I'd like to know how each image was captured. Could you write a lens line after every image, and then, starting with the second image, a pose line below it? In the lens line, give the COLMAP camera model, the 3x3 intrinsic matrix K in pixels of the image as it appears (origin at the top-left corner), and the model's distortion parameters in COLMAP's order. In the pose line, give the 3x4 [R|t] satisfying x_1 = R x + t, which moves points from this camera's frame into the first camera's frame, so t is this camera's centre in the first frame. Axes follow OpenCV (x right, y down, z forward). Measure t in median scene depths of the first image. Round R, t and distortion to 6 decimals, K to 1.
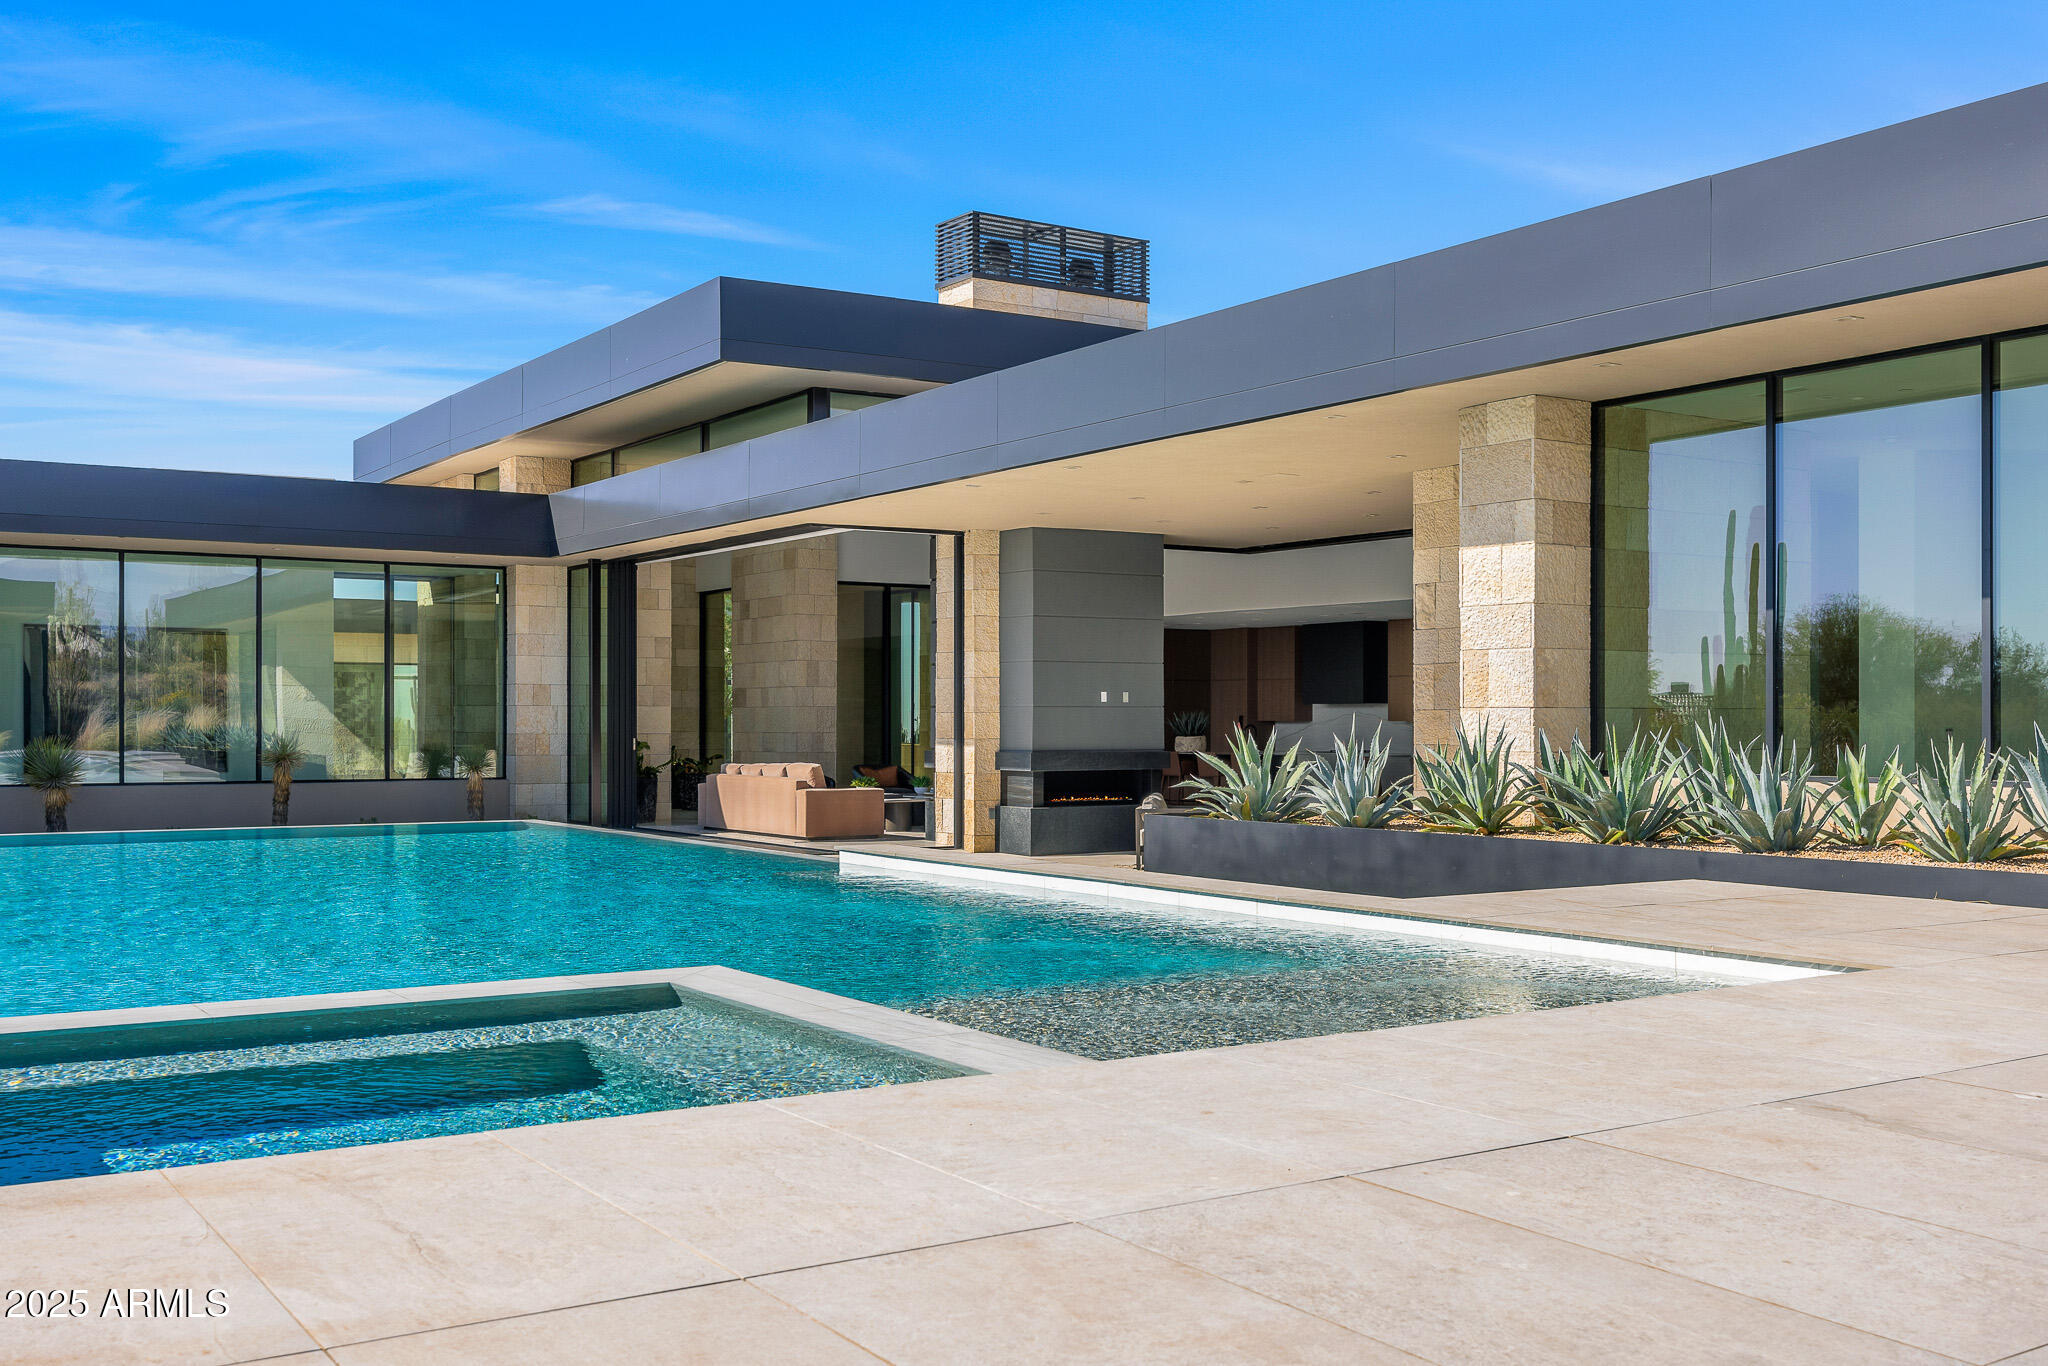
lens RADIAL K [[1965.2, 0, 1026.6], [0, 1965.2, 687.1], [0, 0, 1]] dist [-0.010971, 0.000000]
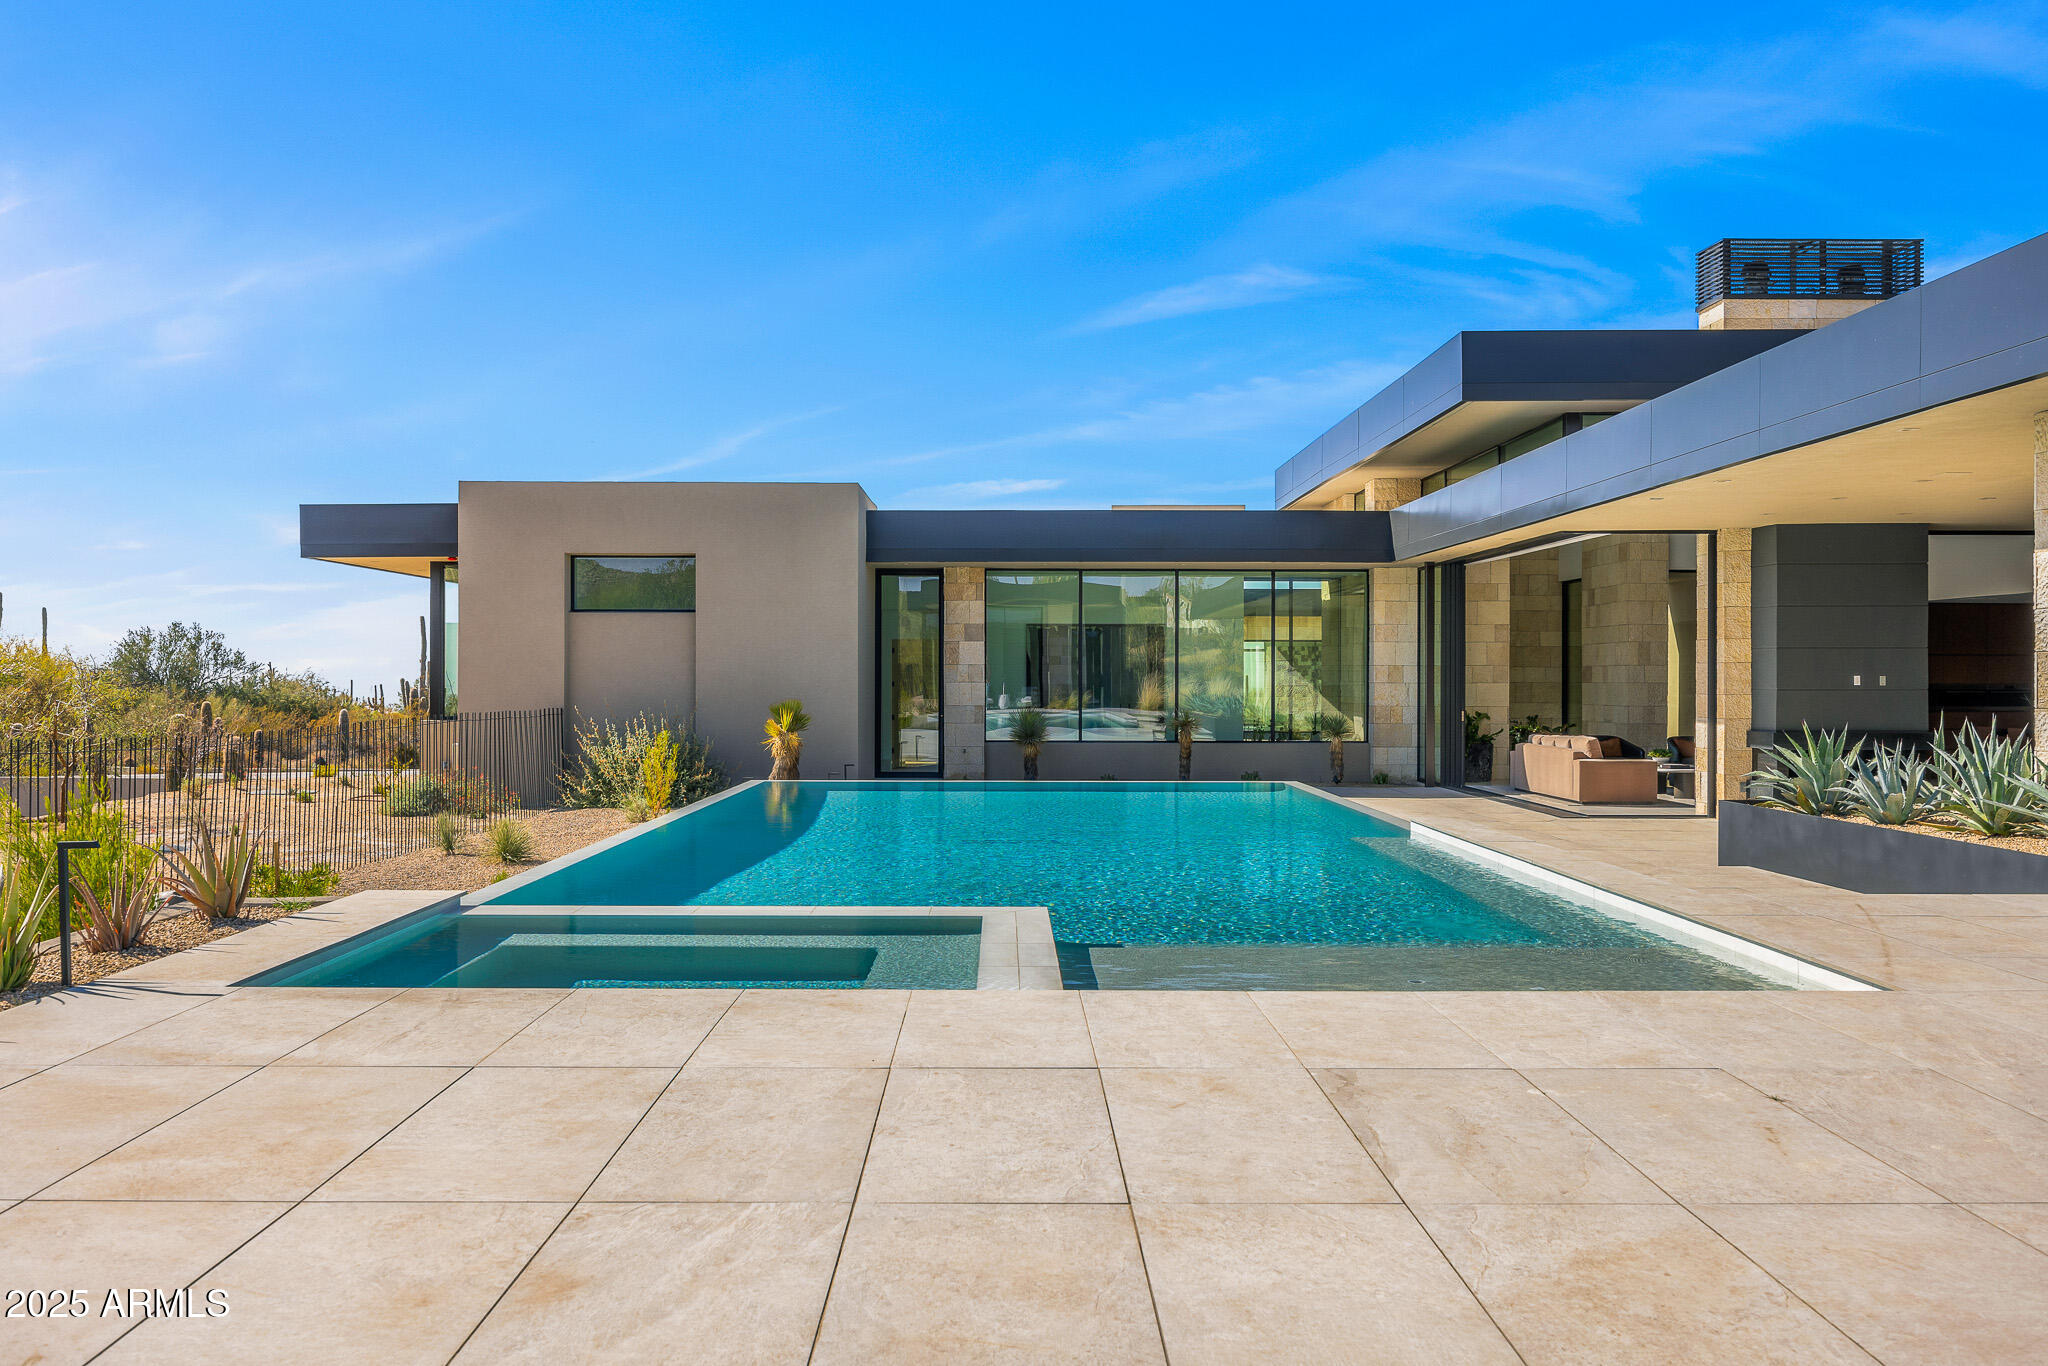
lens RADIAL K [[1711.0, 0, 1021.5], [0, 1711.0, 676.4], [0, 0, 1]] dist [-0.048218, -0.002879]
pose [[0.830694, 0.002170, -0.556725, 0.166359], [0.007624, 0.999854, 0.015273, -0.014031], [0.556677, -0.016931, 0.830556, -0.009038]]
